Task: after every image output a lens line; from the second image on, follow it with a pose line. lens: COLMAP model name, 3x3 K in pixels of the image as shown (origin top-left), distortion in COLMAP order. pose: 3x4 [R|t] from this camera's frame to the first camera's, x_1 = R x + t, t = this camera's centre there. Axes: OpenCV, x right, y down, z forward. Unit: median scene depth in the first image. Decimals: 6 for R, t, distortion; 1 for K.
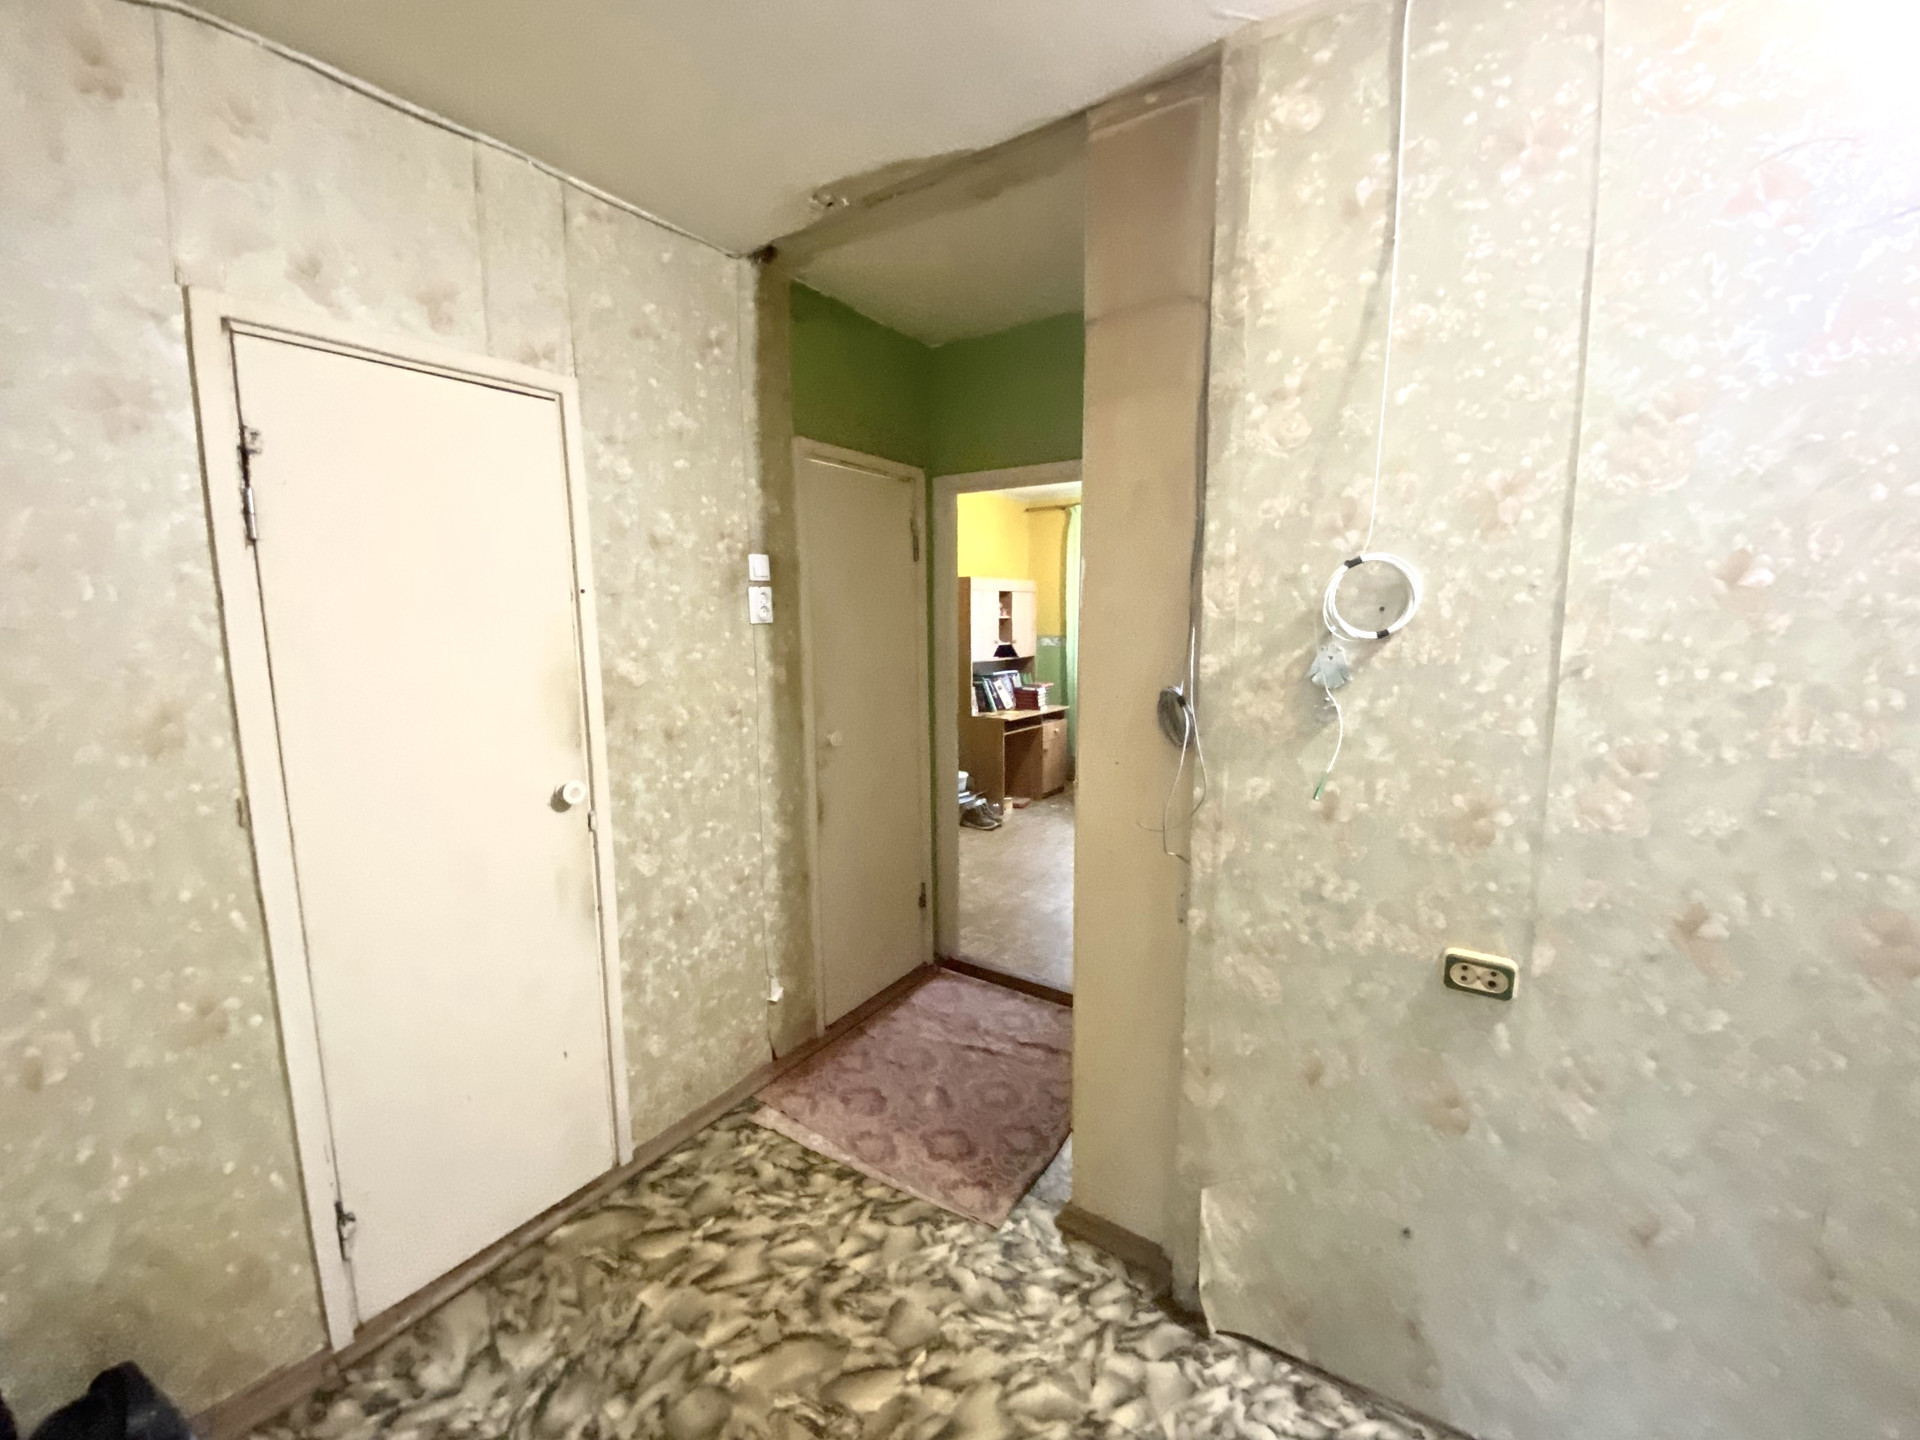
lens RADIAL K [[775.8, 0, 964.6], [0, 775.8, 713.4], [0, 0, 1]] dist [0.022303, -0.025964]
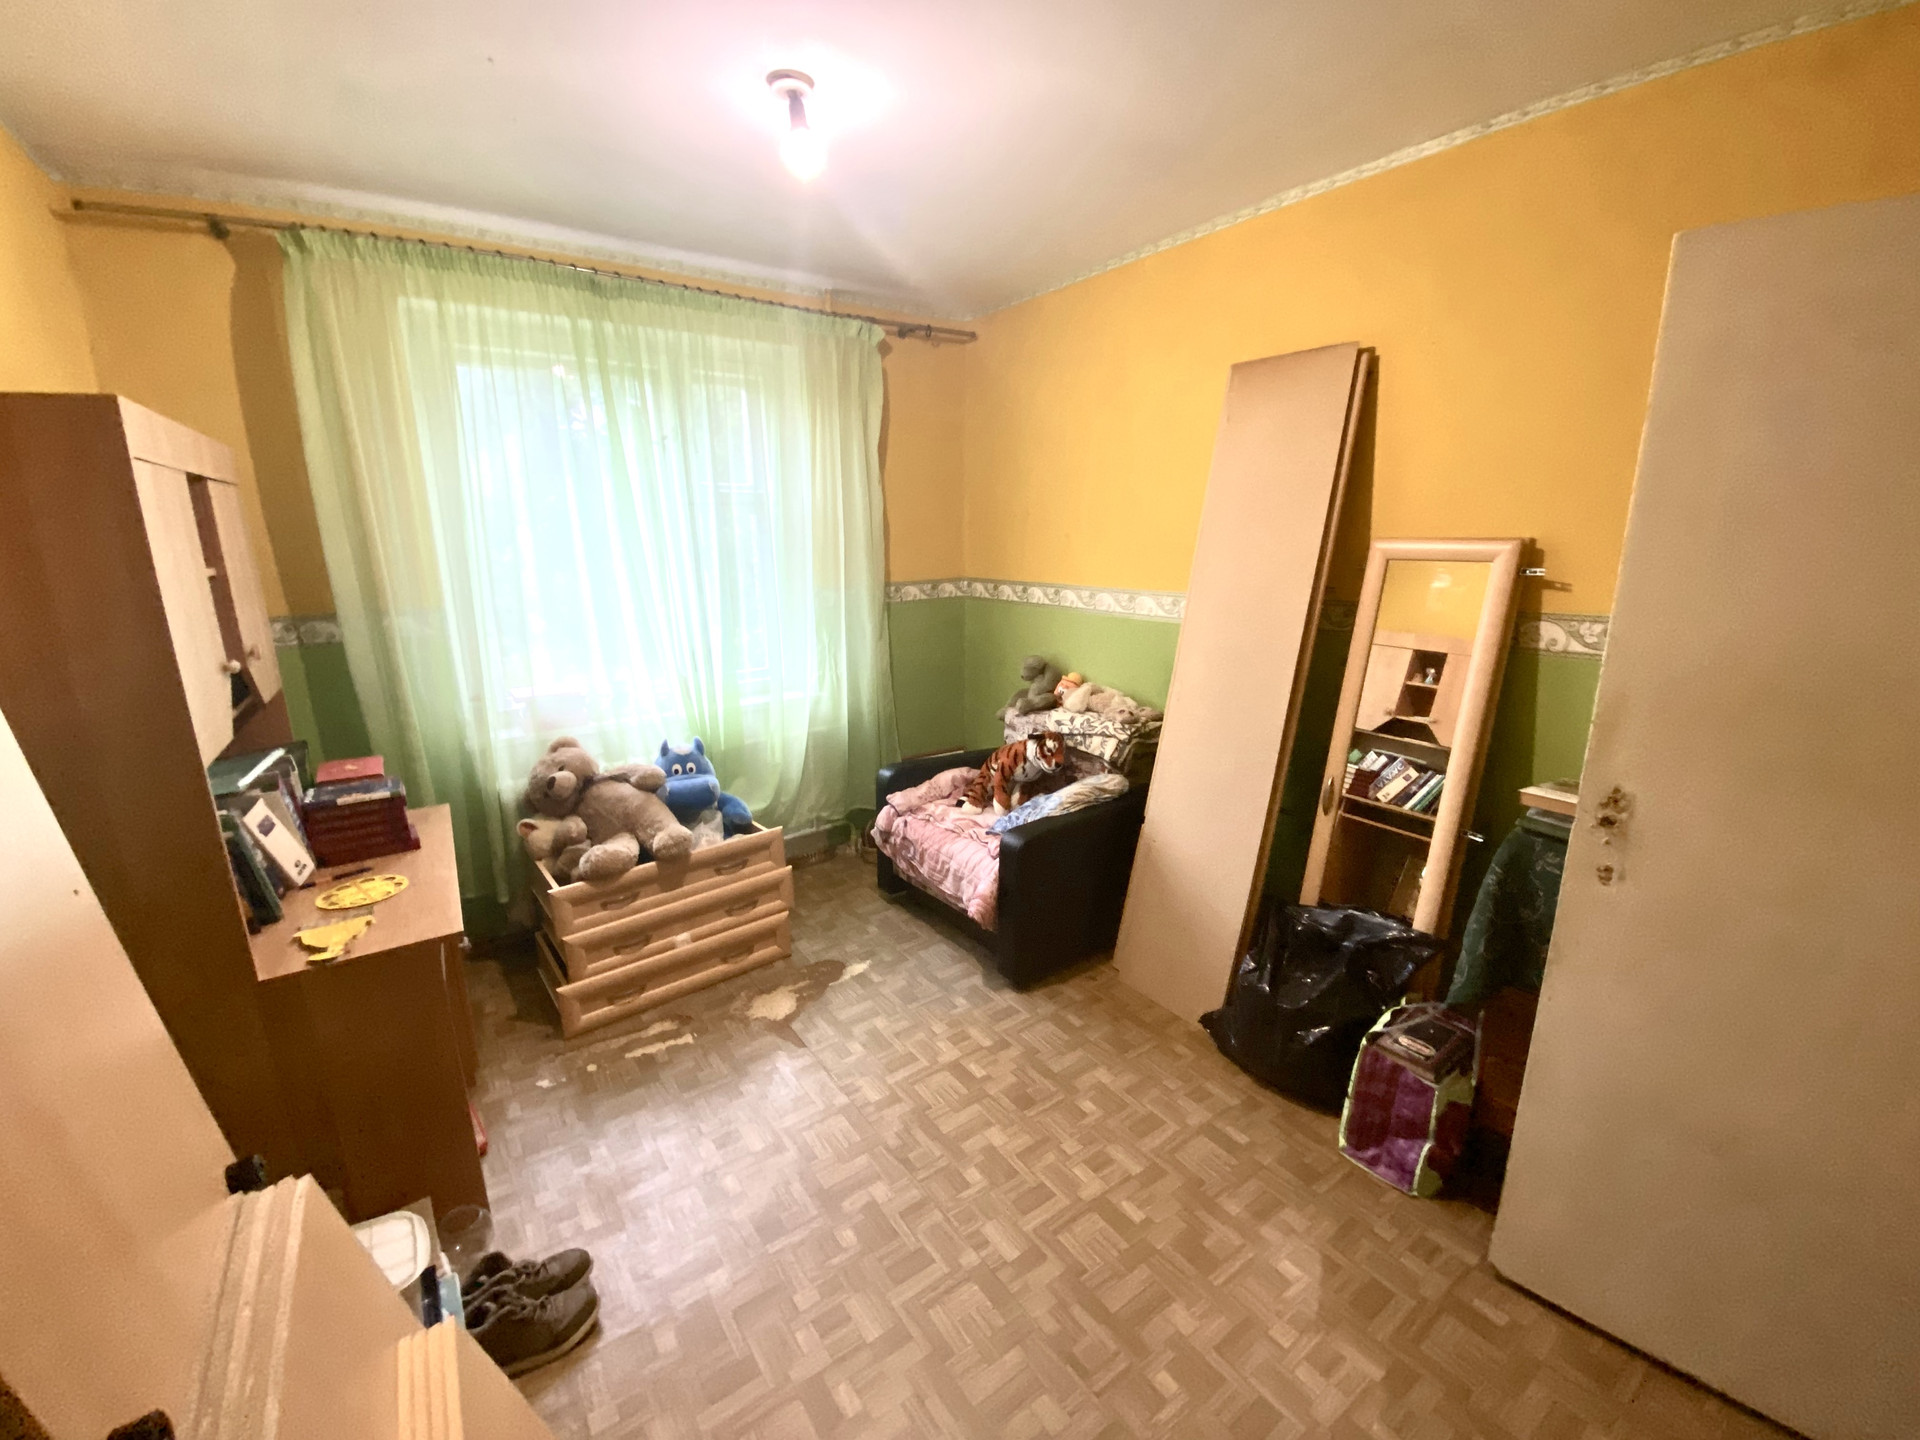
lens RADIAL K [[767.4, 0, 960.0], [0, 767.4, 720.0], [0, 0, 1]] dist [0.019136, -0.025472]
pose [[0.342187, -0.228201, 0.911500, -0.113265], [0.128985, 0.972286, 0.194996, -0.092446], [-0.930737, 0.050845, 0.362138, 0.661955]]
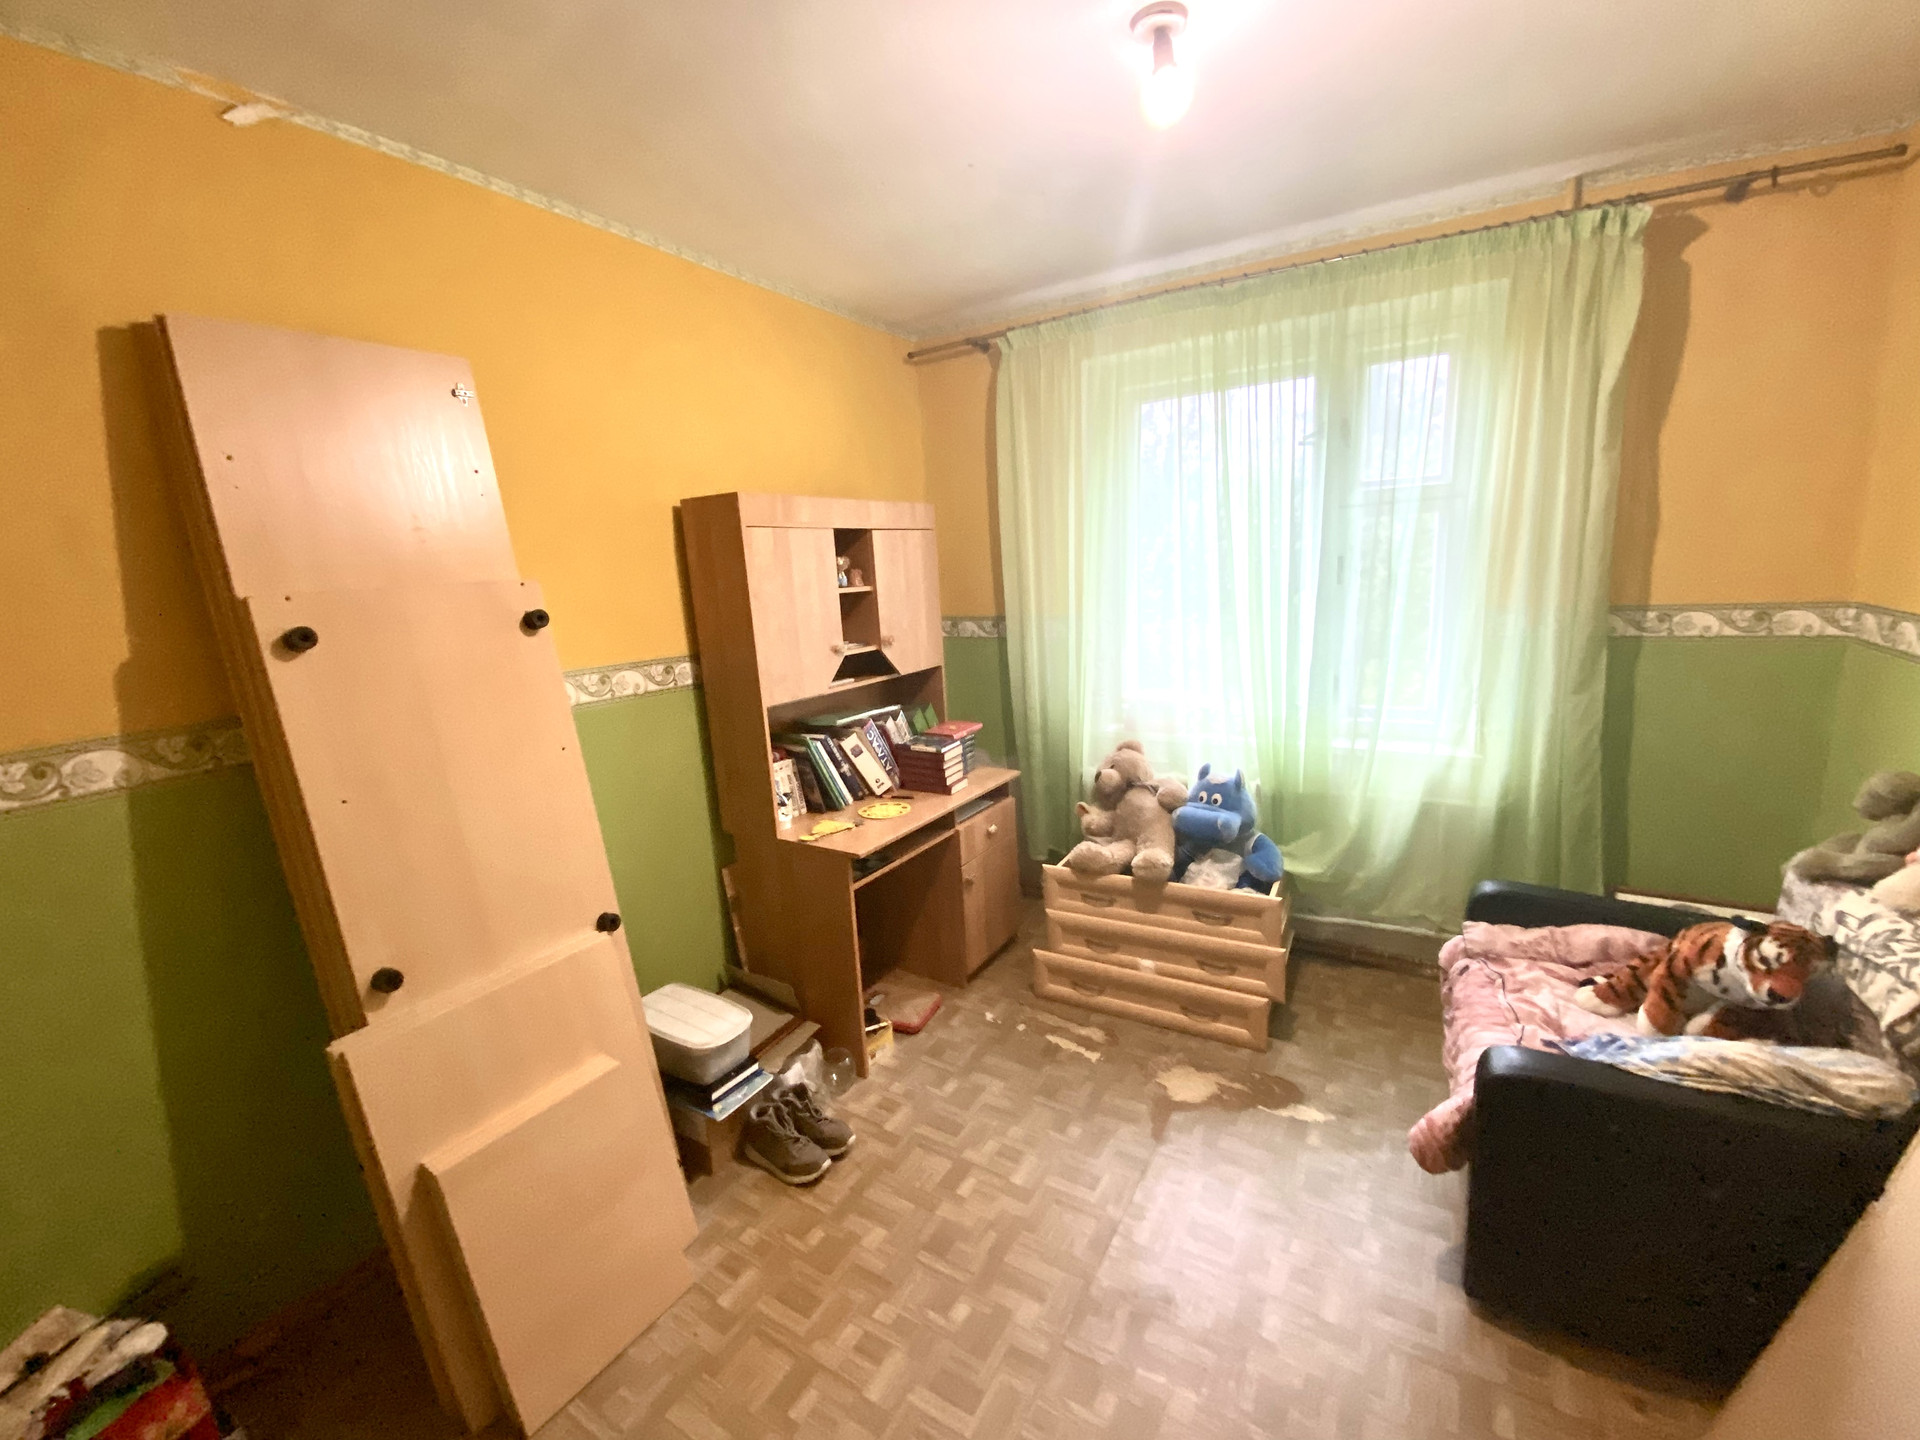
lens RADIAL K [[775.8, 0, 964.6], [0, 775.8, 713.4], [0, 0, 1]] dist [0.022303, -0.025964]
pose [[0.997693, -0.062749, 0.025910, 0.096984], [0.060986, 0.996086, 0.063978, -0.079055], [-0.029823, -0.062250, 0.997615, 0.557701]]
